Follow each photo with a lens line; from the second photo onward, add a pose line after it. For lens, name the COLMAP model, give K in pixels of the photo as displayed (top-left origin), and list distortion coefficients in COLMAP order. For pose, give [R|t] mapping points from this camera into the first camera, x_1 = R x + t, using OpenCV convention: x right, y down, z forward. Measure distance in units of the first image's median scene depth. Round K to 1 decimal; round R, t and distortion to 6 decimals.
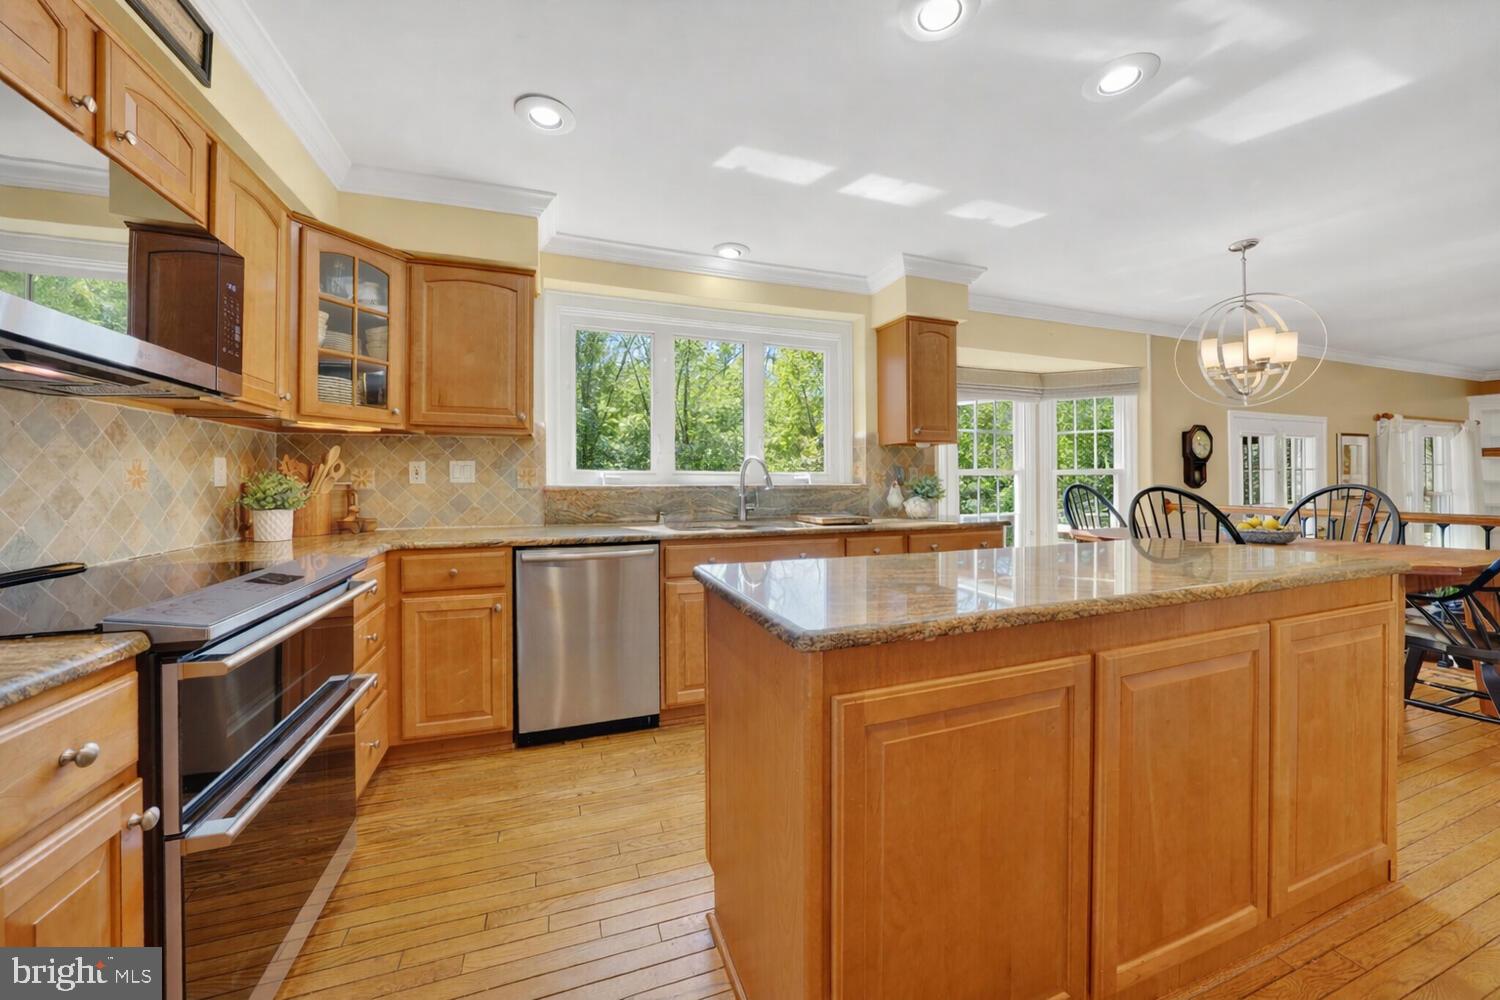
lens RADIAL K [[537.0, 0, 754.1], [0, 537.0, 496.6], [0, 0, 1]] dist [0.001228, -0.000093]
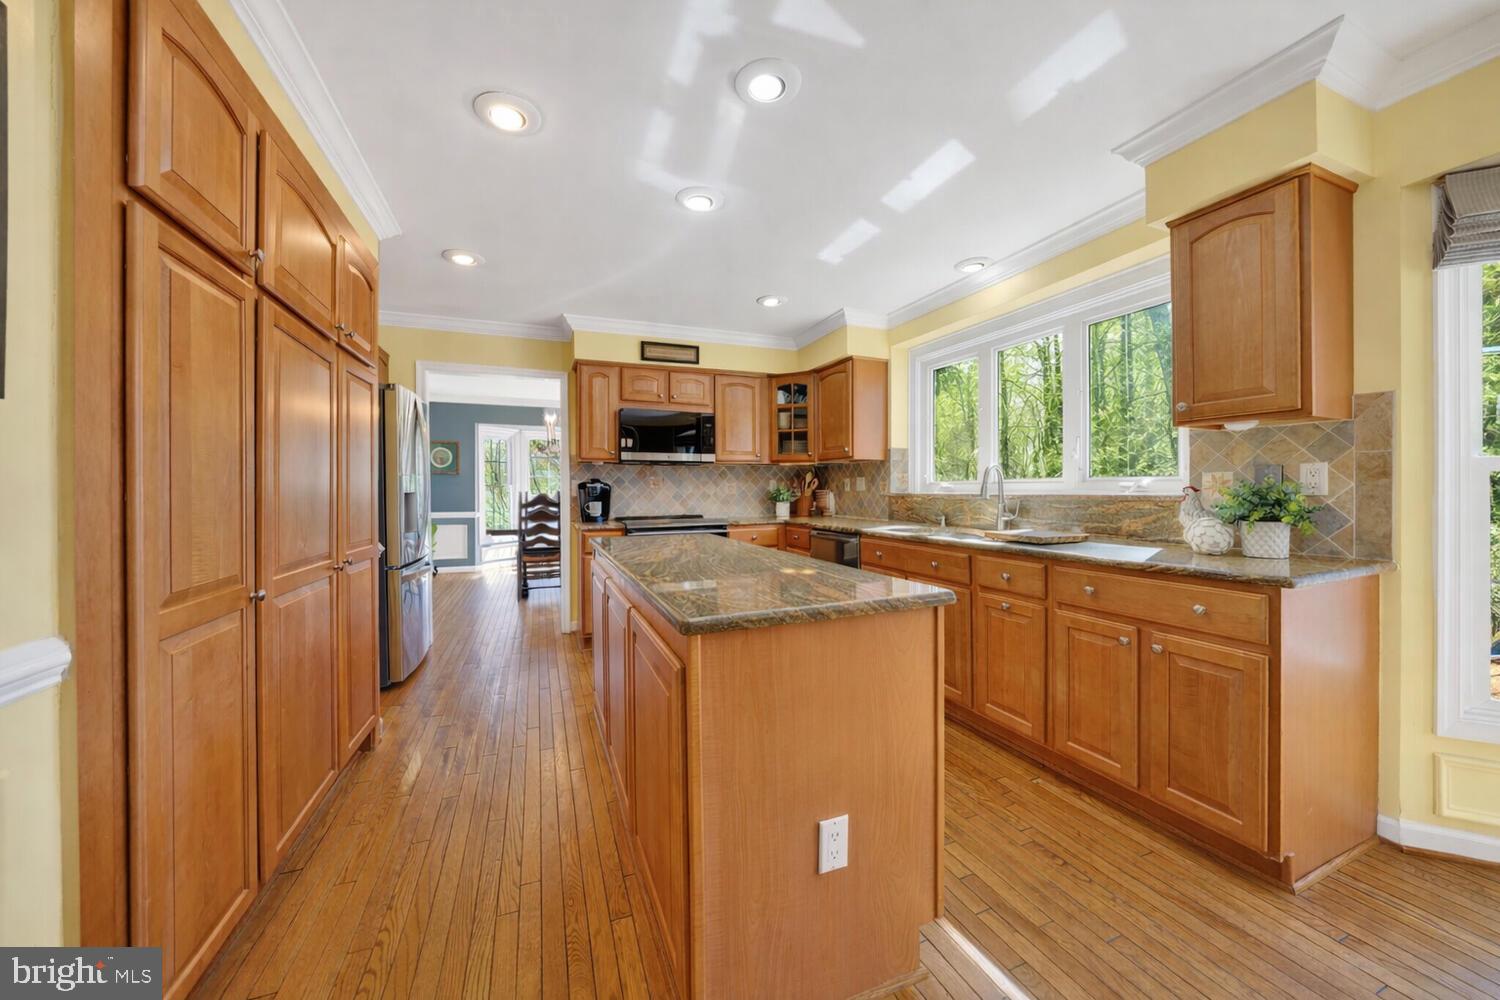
lens RADIAL K [[537.0, 0, 761.1], [0, 537.0, 491.8], [0, 0, 1]] dist [0.001228, -0.000093]
pose [[0.034504, 0.006387, -0.999384, 1.083482], [-0.022617, 0.999728, 0.005608, -0.024294], [0.999149, 0.022409, 0.034639, 0.638190]]
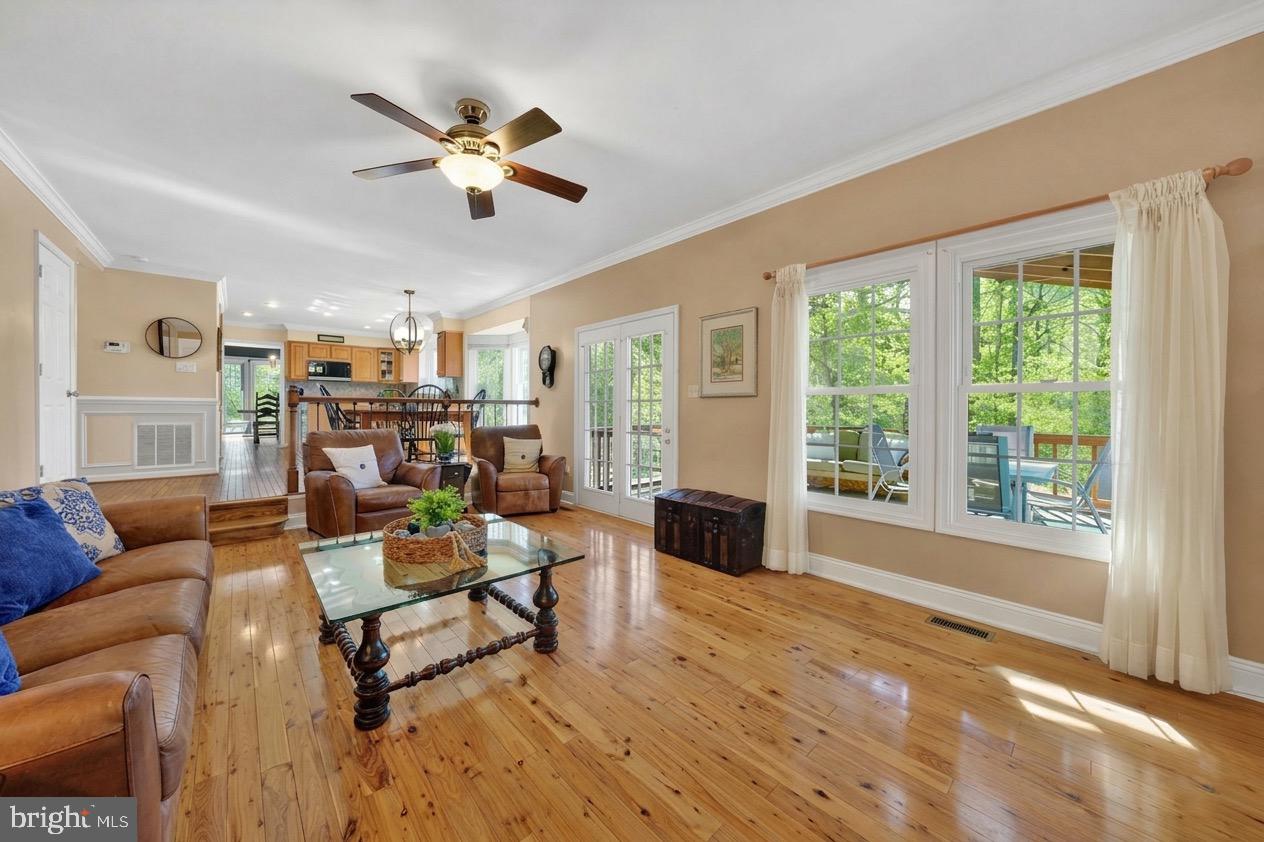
lens RADIAL K [[452.5, 0, 627.9], [0, 452.5, 413.3], [0, 0, 1]] dist [0.001228, -0.000093]
pose [[0.357420, 0.014572, -0.933830, 3.515532], [-0.027465, 0.999610, 0.005087, 0.070967], [0.933540, 0.023829, 0.357681, 1.301734]]
